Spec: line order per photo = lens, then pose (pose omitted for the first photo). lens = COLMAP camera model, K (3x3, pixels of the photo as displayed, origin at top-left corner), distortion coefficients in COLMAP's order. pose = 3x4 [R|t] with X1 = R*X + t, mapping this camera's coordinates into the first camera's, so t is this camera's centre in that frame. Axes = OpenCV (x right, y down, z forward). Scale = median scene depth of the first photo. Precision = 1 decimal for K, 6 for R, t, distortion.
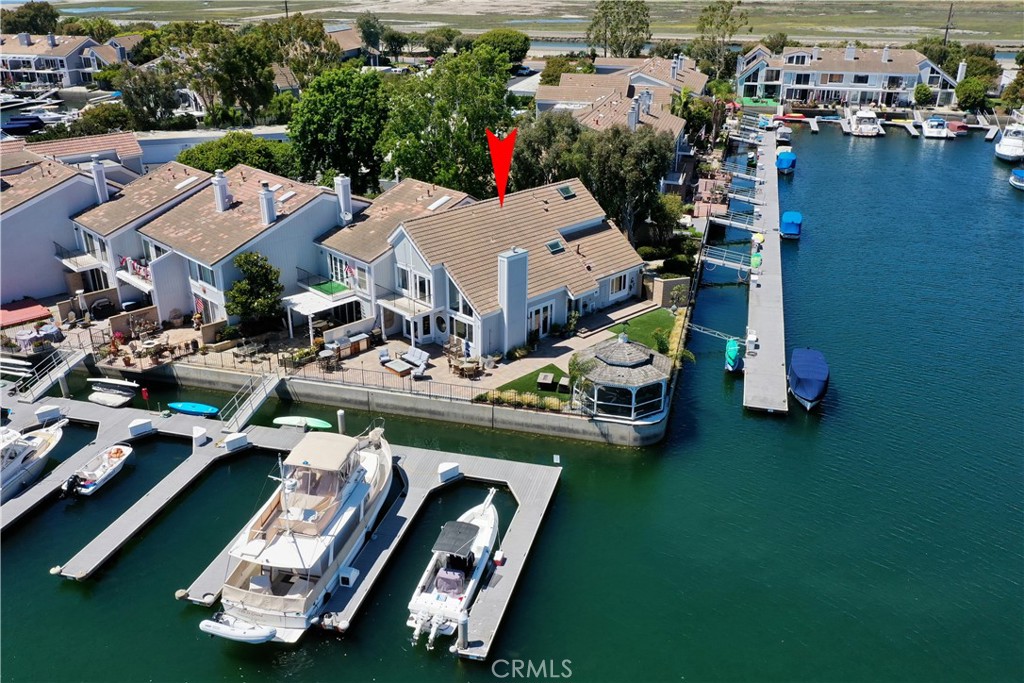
lens RADIAL K [[827.7, 0, 512.0], [0, 827.7, 341.5], [0, 0, 1]] dist [0.006894, 0.010081]
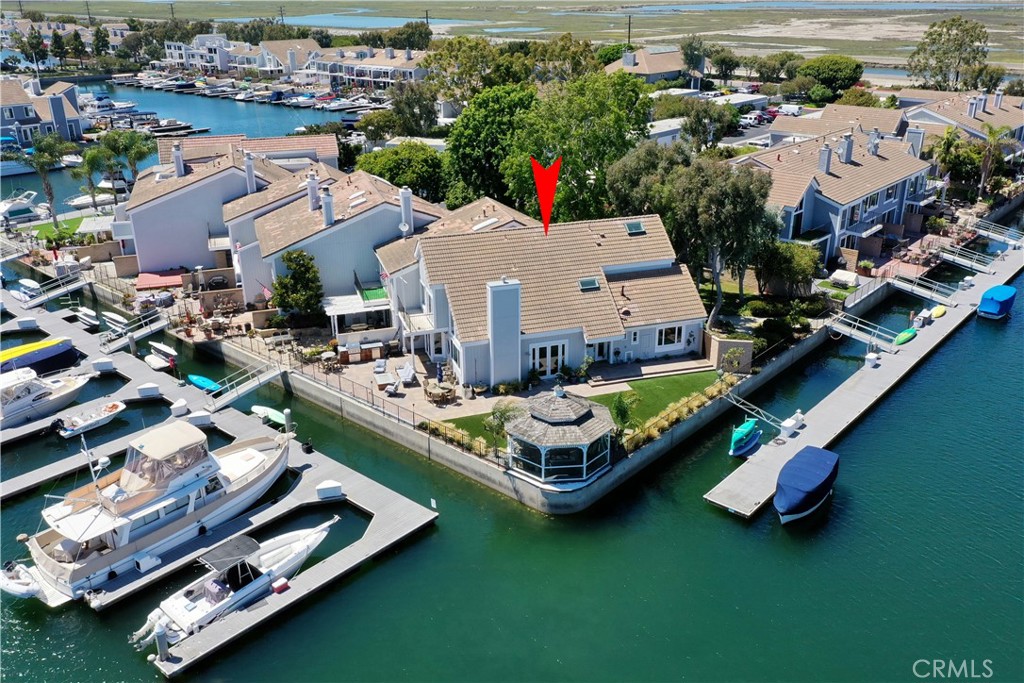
lens RADIAL K [[832.0, 0, 565.0], [0, 832.0, 342.5], [0, 0, 1]] dist [0.003965, 0.008721]
pose [[0.909263, 0.160554, -0.384009, 0.423936], [-0.170097, 0.985384, 0.009229, -0.058142], [0.379878, 0.056927, 0.923283, 0.144130]]
